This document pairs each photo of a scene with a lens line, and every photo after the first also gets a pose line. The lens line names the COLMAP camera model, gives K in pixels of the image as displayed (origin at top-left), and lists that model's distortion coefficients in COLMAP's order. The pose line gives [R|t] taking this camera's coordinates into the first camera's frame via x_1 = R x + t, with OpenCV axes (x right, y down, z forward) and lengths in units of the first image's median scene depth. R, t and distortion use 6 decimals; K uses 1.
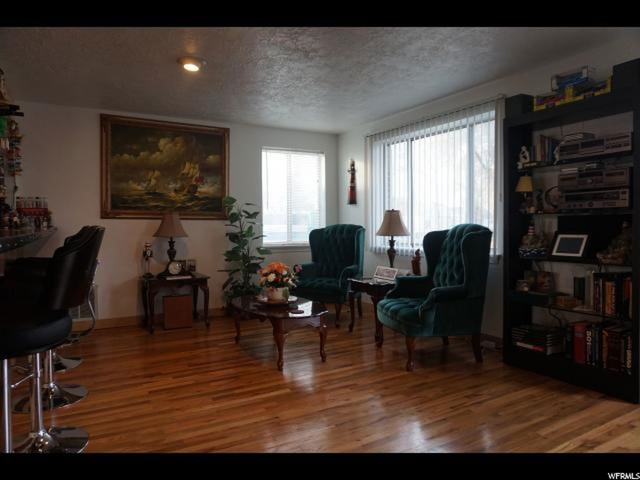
lens RADIAL K [[439.4, 0, 320.0], [0, 439.4, 240.0], [0, 0, 1]] dist [-0.057077, 0.062907]
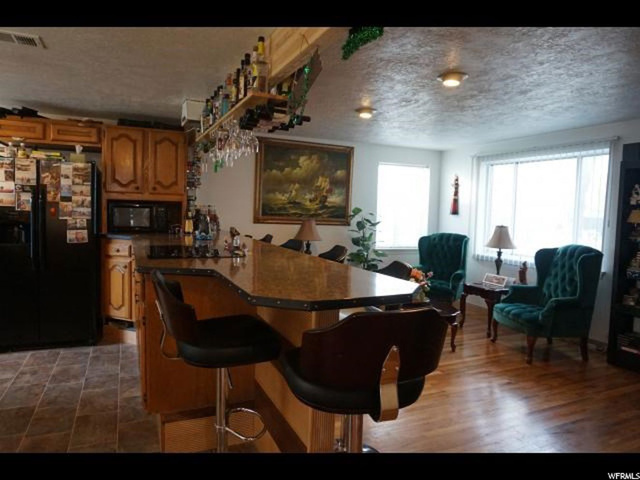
lens RADIAL K [[439.4, 0, 320.0], [0, 439.4, 240.0], [0, 0, 1]] dist [-0.057077, 0.062907]
pose [[0.994545, 0.041486, -0.095706, -0.200226], [-0.038395, 0.998687, 0.033912, -0.050767], [0.096987, -0.030052, 0.994832, -0.198652]]
